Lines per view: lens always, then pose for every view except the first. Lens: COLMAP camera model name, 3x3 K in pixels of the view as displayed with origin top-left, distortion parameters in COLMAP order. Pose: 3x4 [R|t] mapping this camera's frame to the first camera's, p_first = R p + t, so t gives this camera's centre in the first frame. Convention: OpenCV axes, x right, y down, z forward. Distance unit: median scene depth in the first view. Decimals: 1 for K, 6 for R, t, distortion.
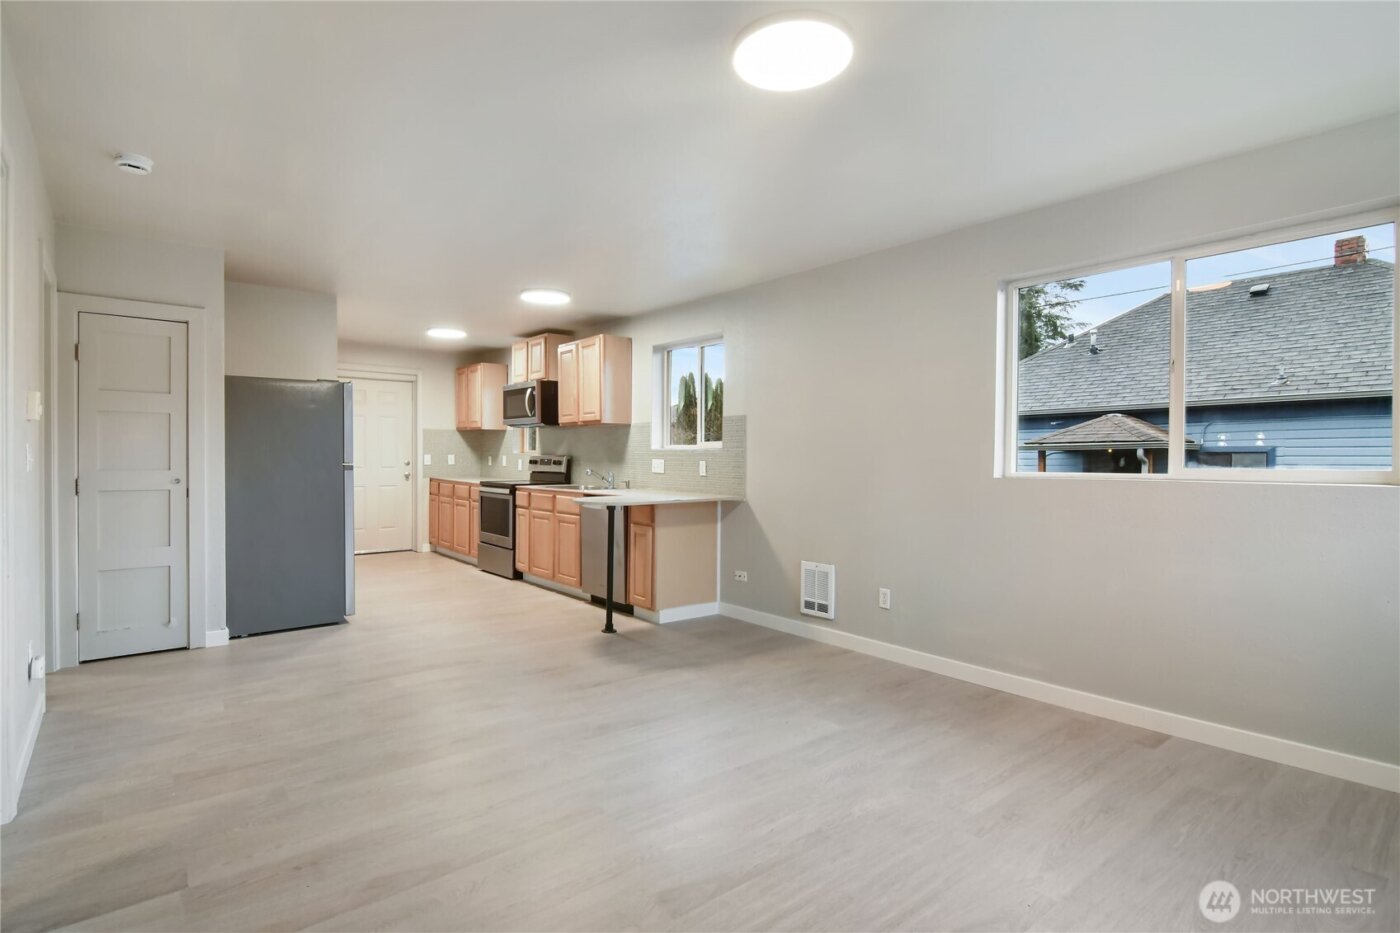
lens RADIAL K [[681.7, 0, 700.0], [0, 681.7, 466.5], [0, 0, 1]] dist [-0.025900, 0.000117]
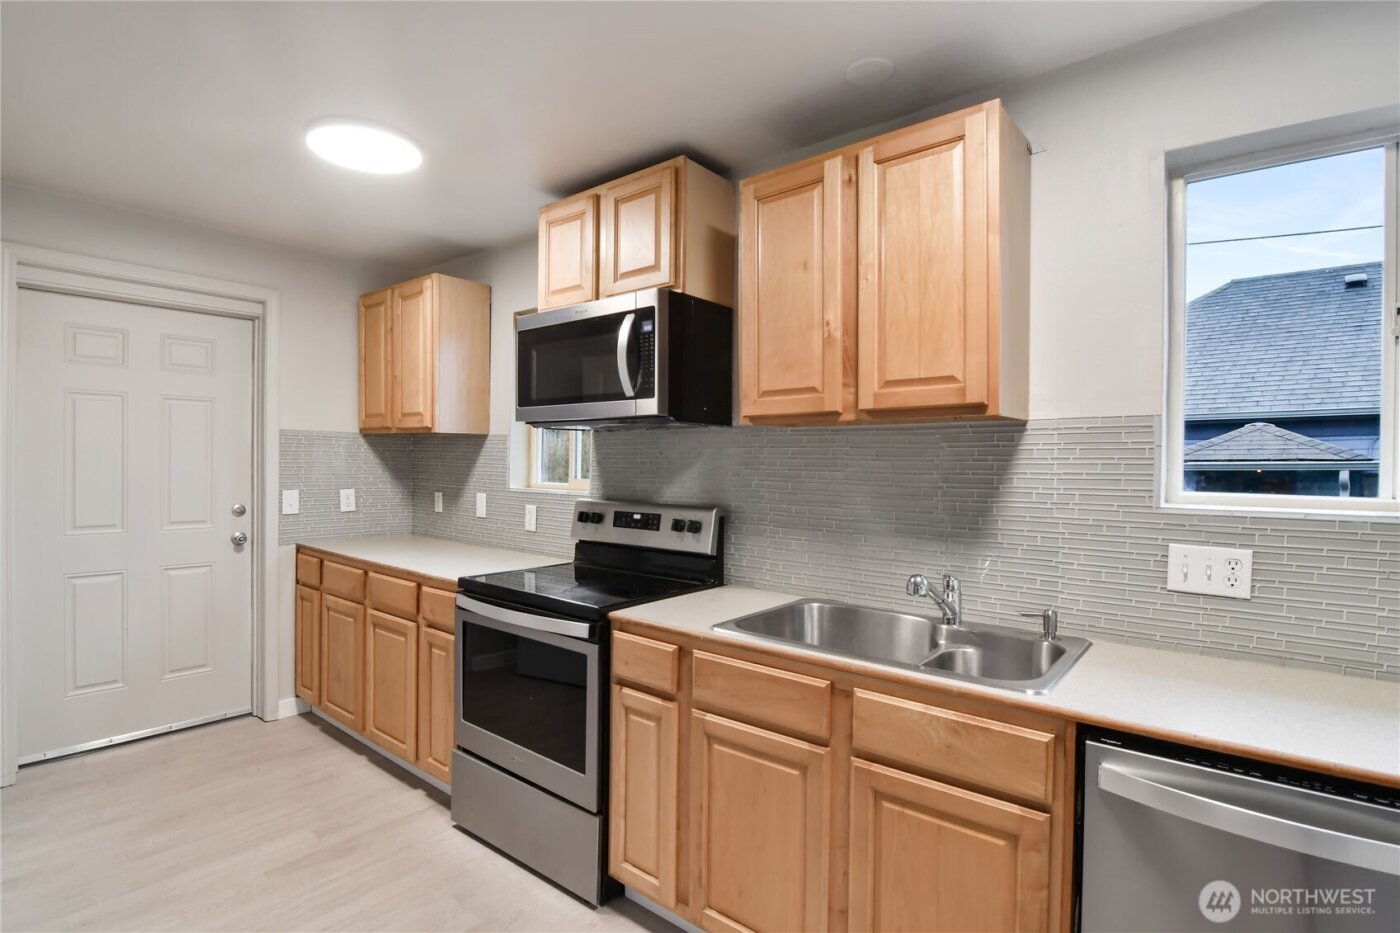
lens RADIAL K [[681.7, 0, 700.0], [0, 681.7, 466.5], [0, 0, 1]] dist [-0.025900, 0.000117]
pose [[0.983498, 0.003121, 0.180892, -0.233638], [-0.001168, 0.999940, -0.010903, -0.029230], [-0.180915, 0.010512, 0.983443, 0.555959]]
